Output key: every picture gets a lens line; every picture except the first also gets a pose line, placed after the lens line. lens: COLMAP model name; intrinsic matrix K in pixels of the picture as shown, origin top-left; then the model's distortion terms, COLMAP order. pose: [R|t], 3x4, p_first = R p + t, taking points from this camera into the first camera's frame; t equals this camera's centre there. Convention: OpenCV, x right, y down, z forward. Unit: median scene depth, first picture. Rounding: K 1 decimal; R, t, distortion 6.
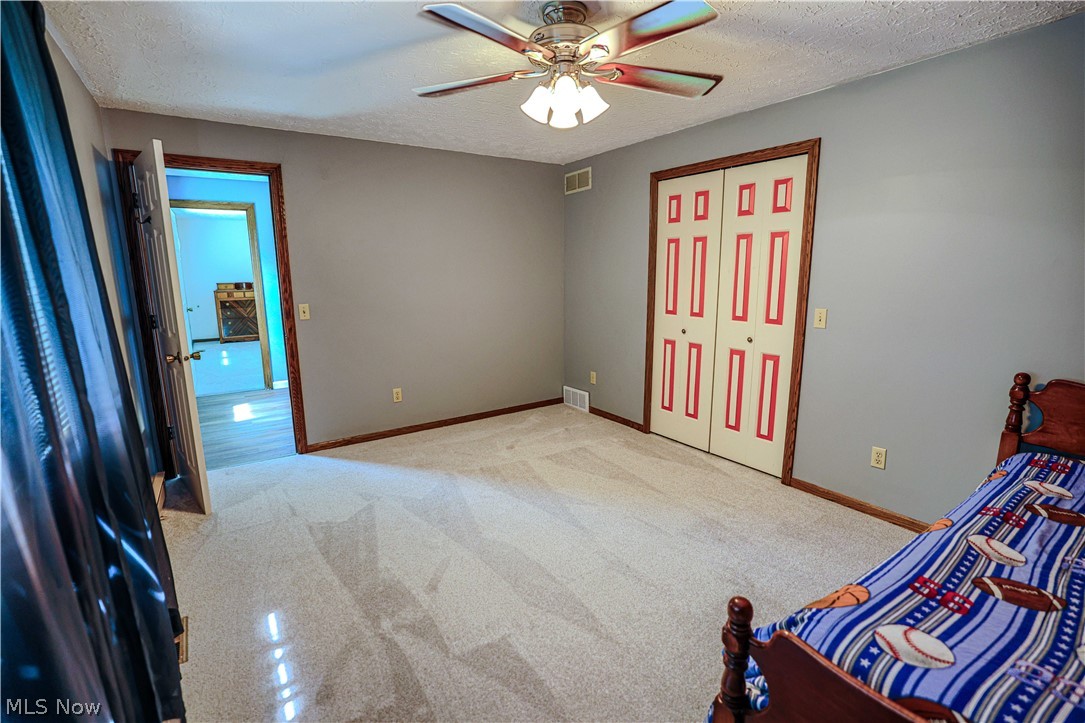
lens RADIAL K [[490.2, 0, 540.0], [0, 490.2, 363.7], [0, 0, 1]] dist [-0.034388, 0.007064]
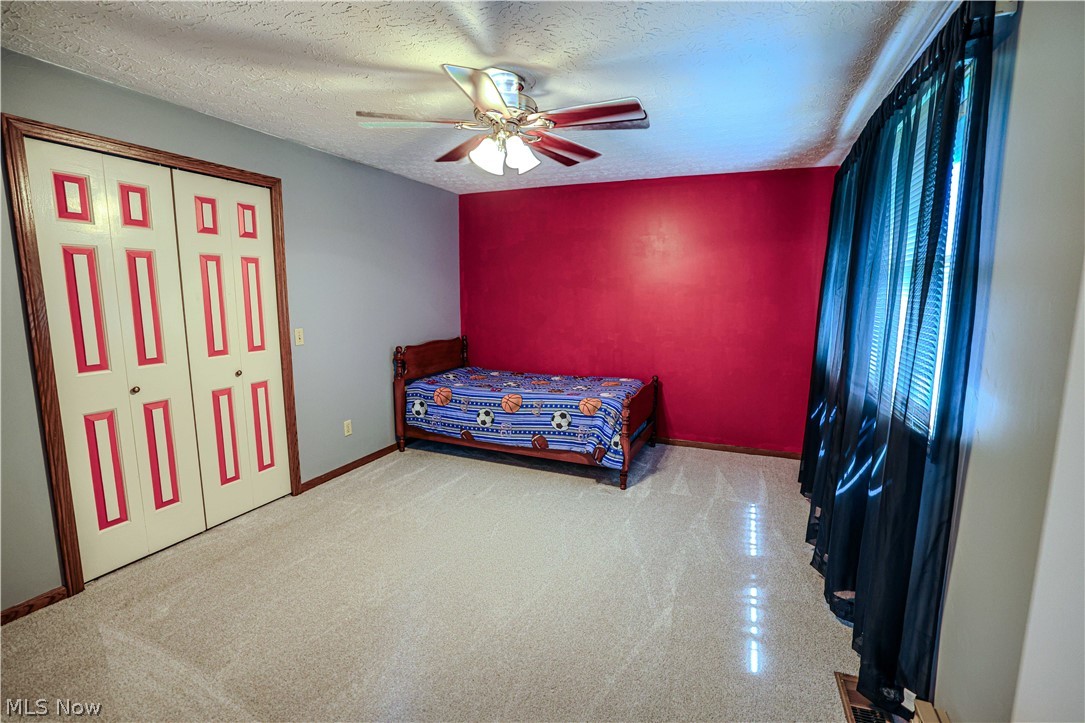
lens RADIAL K [[490.2, 0, 538.6], [0, 490.2, 363.7], [0, 0, 1]] dist [-0.034388, 0.007064]
pose [[-0.543973, -0.122908, 0.830053, -0.625709], [0.158084, 0.956489, 0.245230, -0.201514], [-0.824077, 0.264617, -0.500874, 1.003878]]
